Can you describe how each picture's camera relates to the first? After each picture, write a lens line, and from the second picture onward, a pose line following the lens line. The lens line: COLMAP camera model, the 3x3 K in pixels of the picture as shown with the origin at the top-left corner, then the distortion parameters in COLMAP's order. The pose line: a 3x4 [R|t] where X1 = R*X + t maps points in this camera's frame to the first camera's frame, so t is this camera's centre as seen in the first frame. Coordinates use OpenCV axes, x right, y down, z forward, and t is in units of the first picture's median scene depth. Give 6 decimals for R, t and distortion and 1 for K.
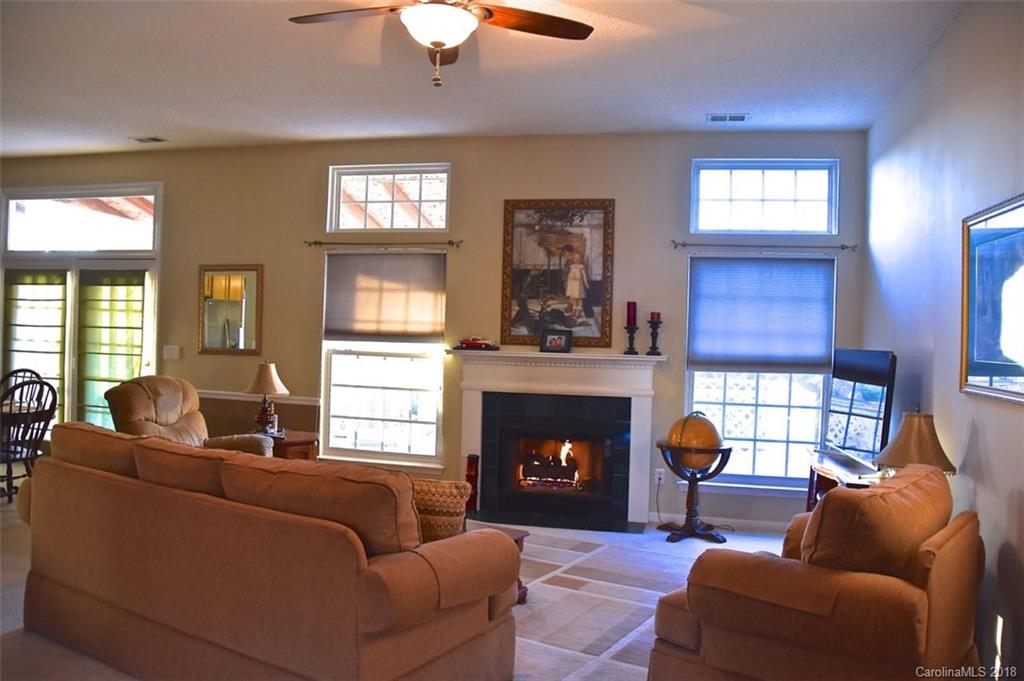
lens RADIAL K [[796.2, 0, 508.9], [0, 796.2, 341.6], [0, 0, 1]] dist [-0.166399, 0.121742]
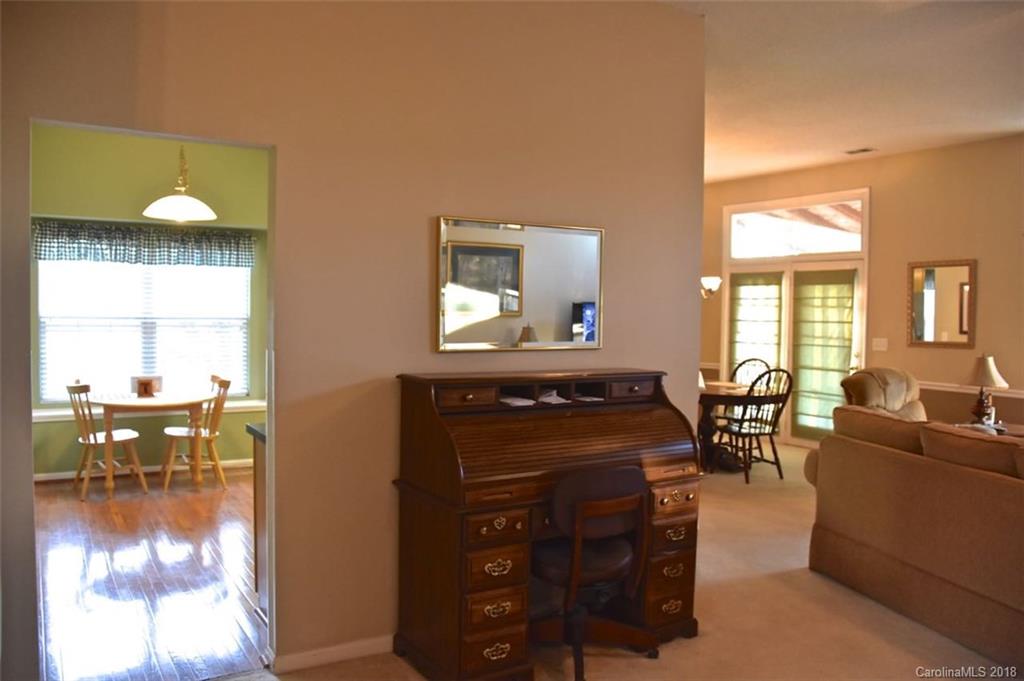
lens RADIAL K [[796.2, 0, 508.9], [0, 796.2, 341.6], [0, 0, 1]] dist [-0.166399, 0.121742]
pose [[0.710599, 0.005265, -0.703577, -0.054161], [0.006576, 0.999879, 0.014124, -0.010359], [0.703566, -0.014663, 0.710478, -0.148952]]
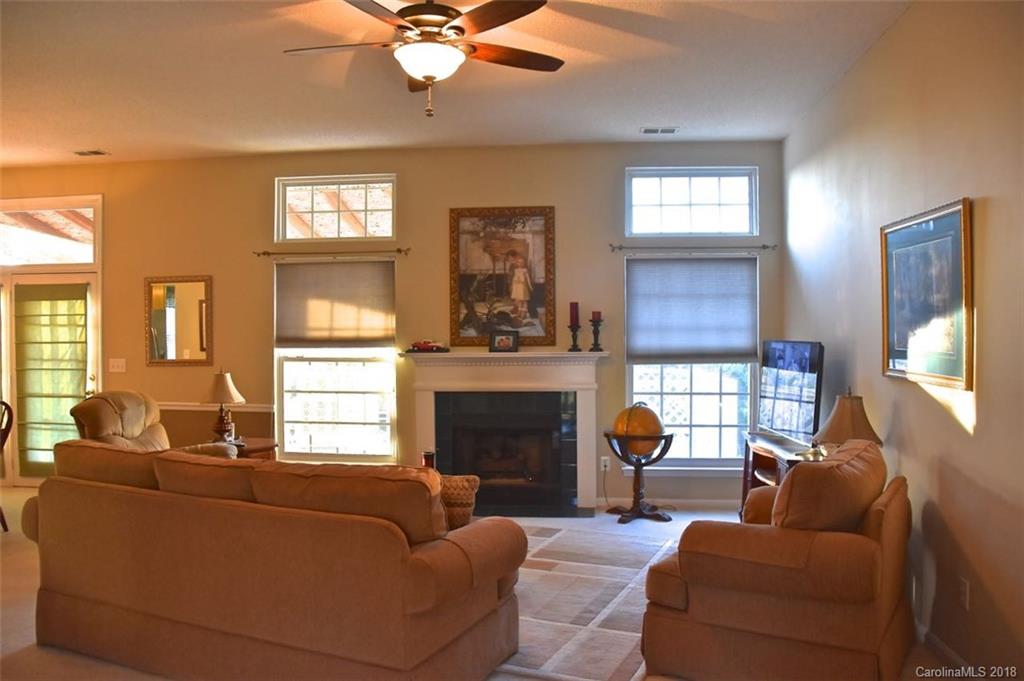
lens RADIAL K [[796.2, 0, 508.9], [0, 796.2, 341.6], [0, 0, 1]] dist [-0.166399, 0.121742]
pose [[0.991454, -0.035241, 0.125606, -0.067997], [0.034438, 0.999370, 0.008560, -0.009229], [-0.125829, -0.004161, 0.992043, -0.053642]]
